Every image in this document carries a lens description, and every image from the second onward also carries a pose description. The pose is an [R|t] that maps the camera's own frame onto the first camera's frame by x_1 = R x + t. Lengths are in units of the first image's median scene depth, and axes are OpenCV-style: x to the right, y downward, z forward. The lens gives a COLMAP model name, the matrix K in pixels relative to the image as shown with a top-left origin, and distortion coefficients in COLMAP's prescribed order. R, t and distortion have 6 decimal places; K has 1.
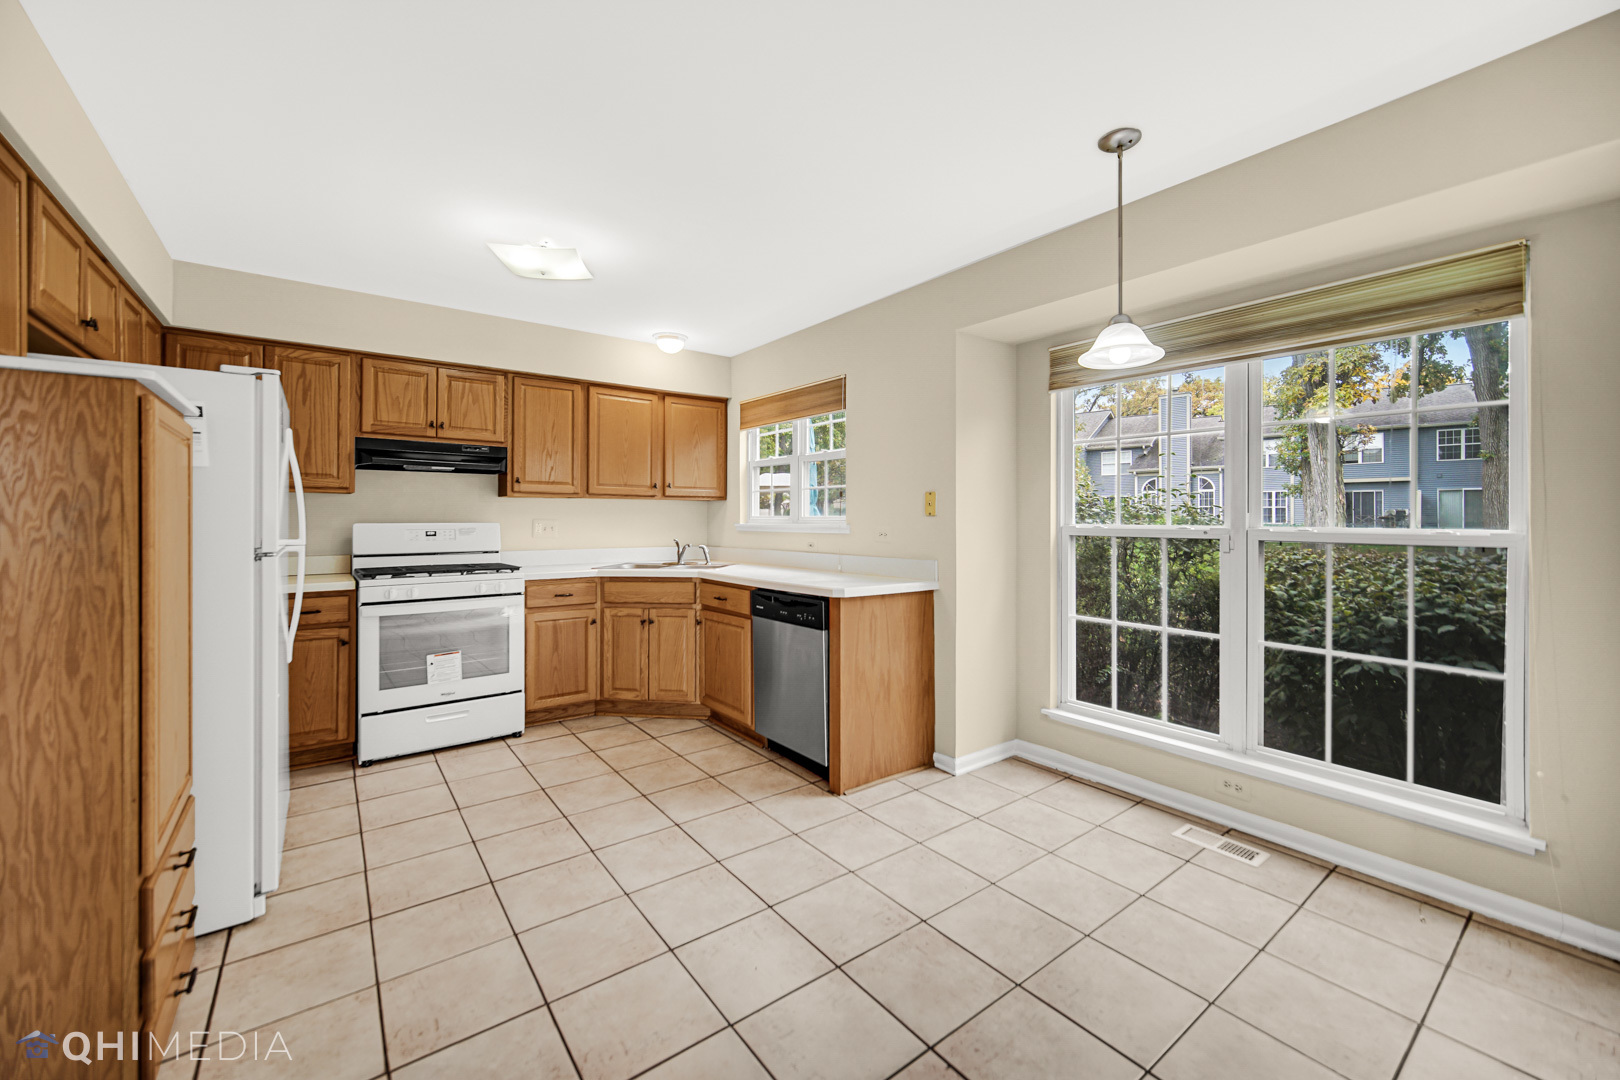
lens RADIAL K [[649.5, 0, 831.4], [0, 649.5, 513.7], [0, 0, 1]] dist [-0.005176, 0.001730]
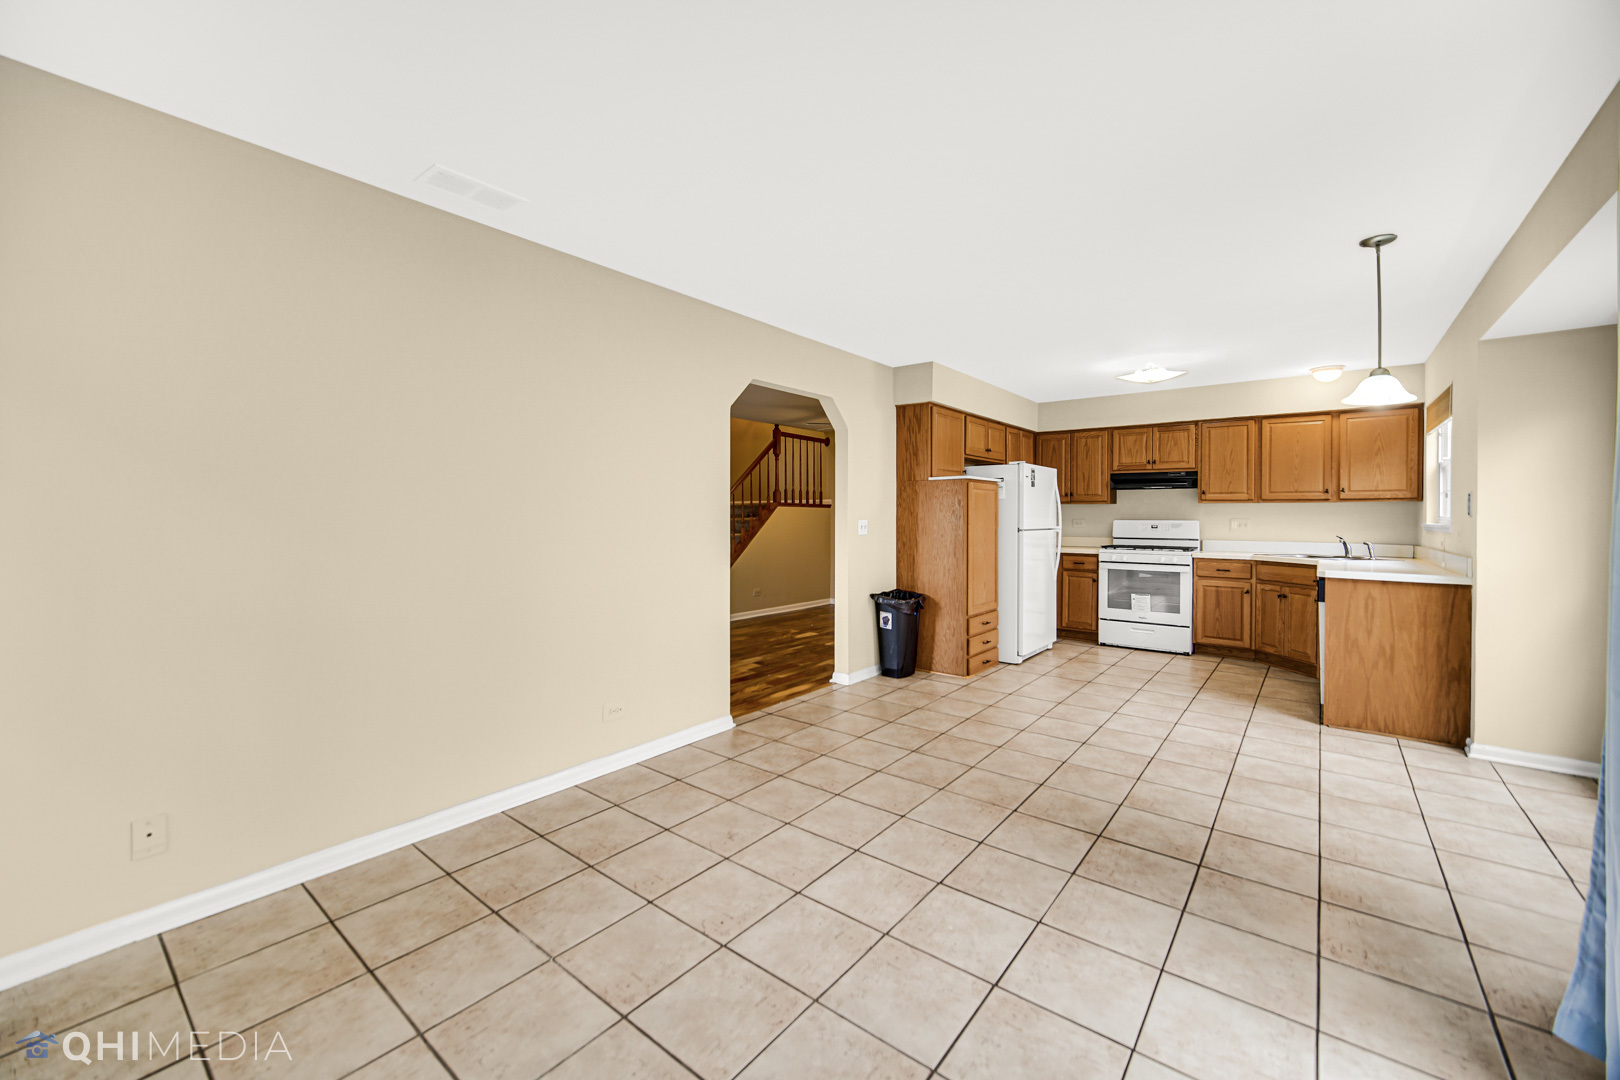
lens RADIAL K [[649.5, 0, 798.9], [0, 649.5, 520.4], [0, 0, 1]] dist [-0.005176, 0.001730]
pose [[0.227715, 0.006954, -0.973703, 0.882687], [0.004115, 0.999959, 0.008104, -0.003058], [0.973719, -0.005852, 0.227677, -0.294072]]
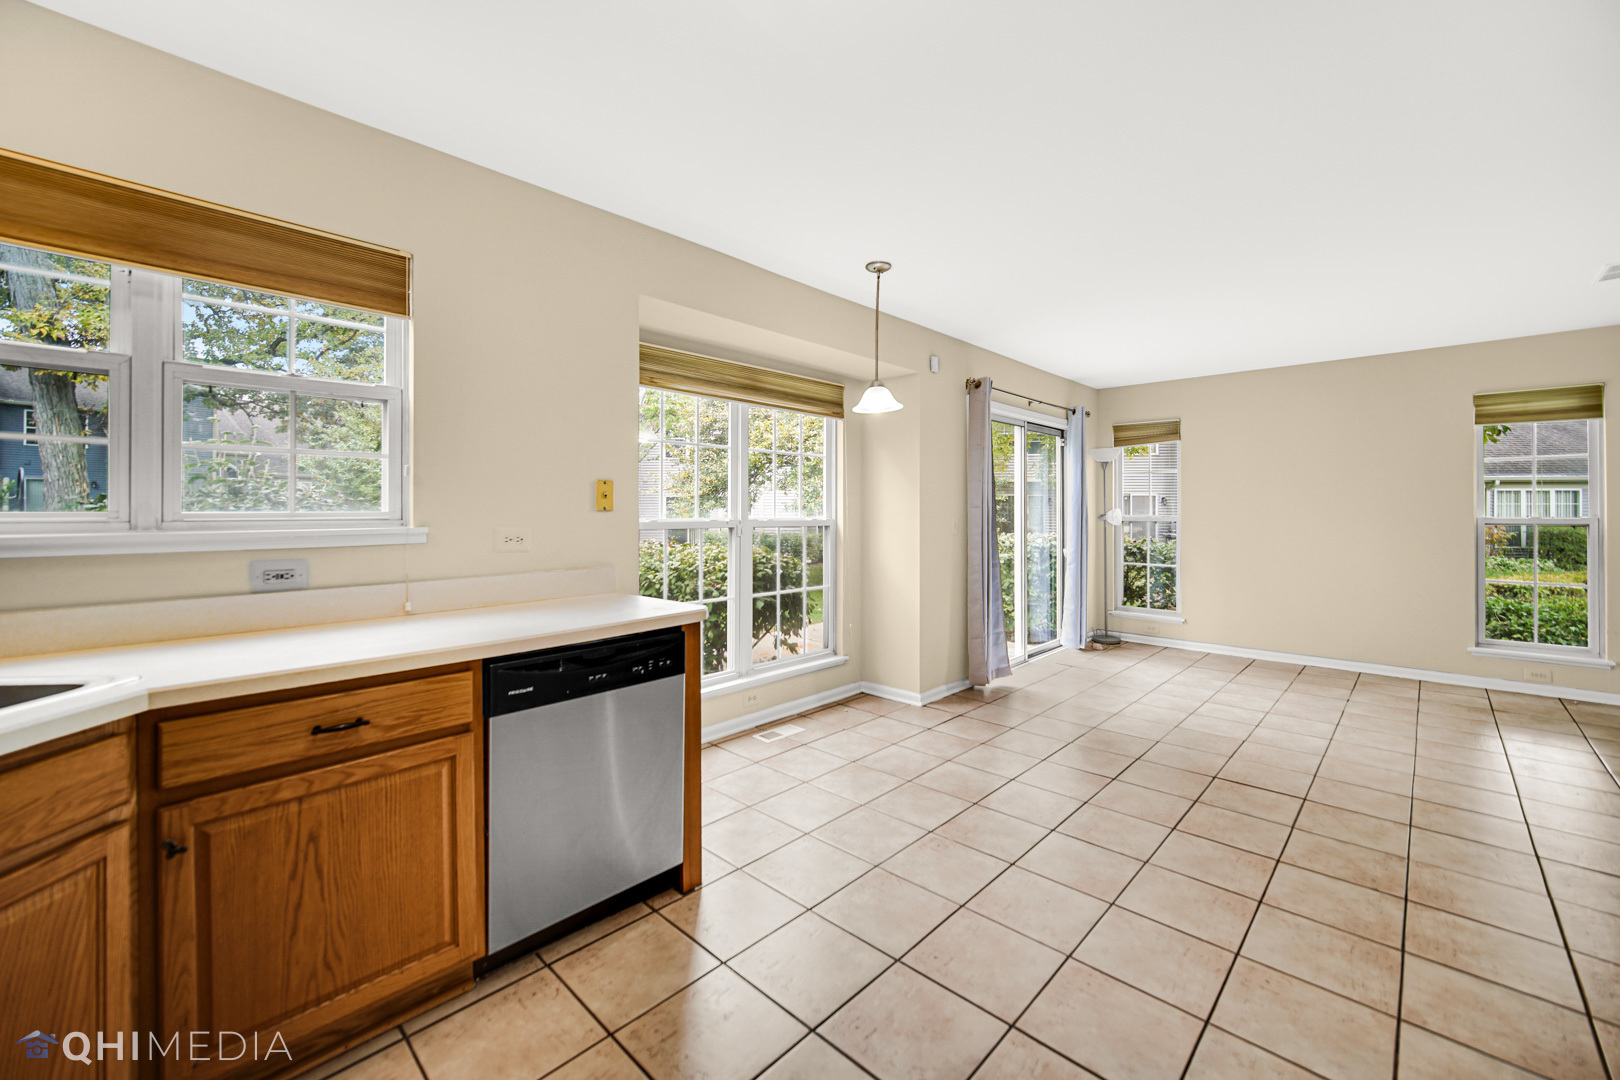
lens RADIAL K [[649.5, 0, 801.2], [0, 649.5, 500.9], [0, 0, 1]] dist [-0.005176, 0.001730]
pose [[-0.137420, 0.008559, 0.990476, -0.622095], [-0.008832, 0.999912, -0.009866, -0.002805], [-0.990473, -0.010104, -0.137333, 0.820625]]
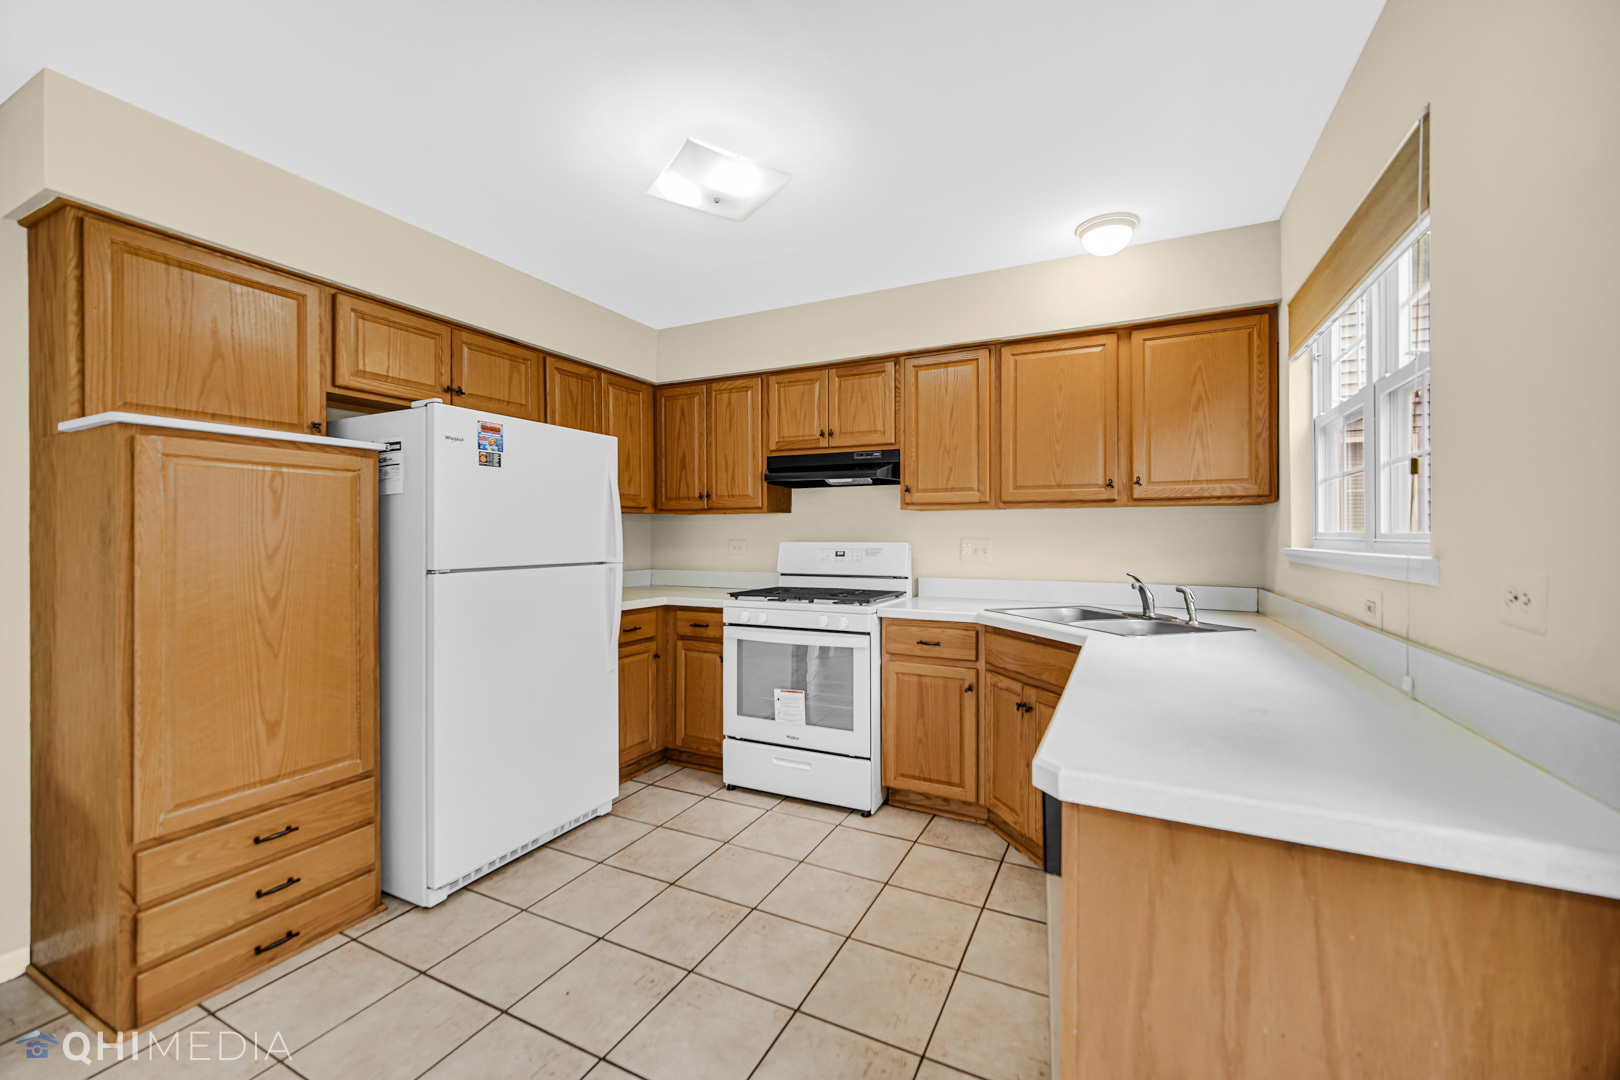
lens RADIAL K [[649.5, 0, 795.0], [0, 649.5, 533.3], [0, 0, 1]] dist [-0.005176, 0.001730]
pose [[0.419847, -0.002615, -0.907591, 0.203757], [0.008862, 0.999960, 0.001219, 0.000427], [0.907551, -0.008555, 0.419854, 0.625271]]
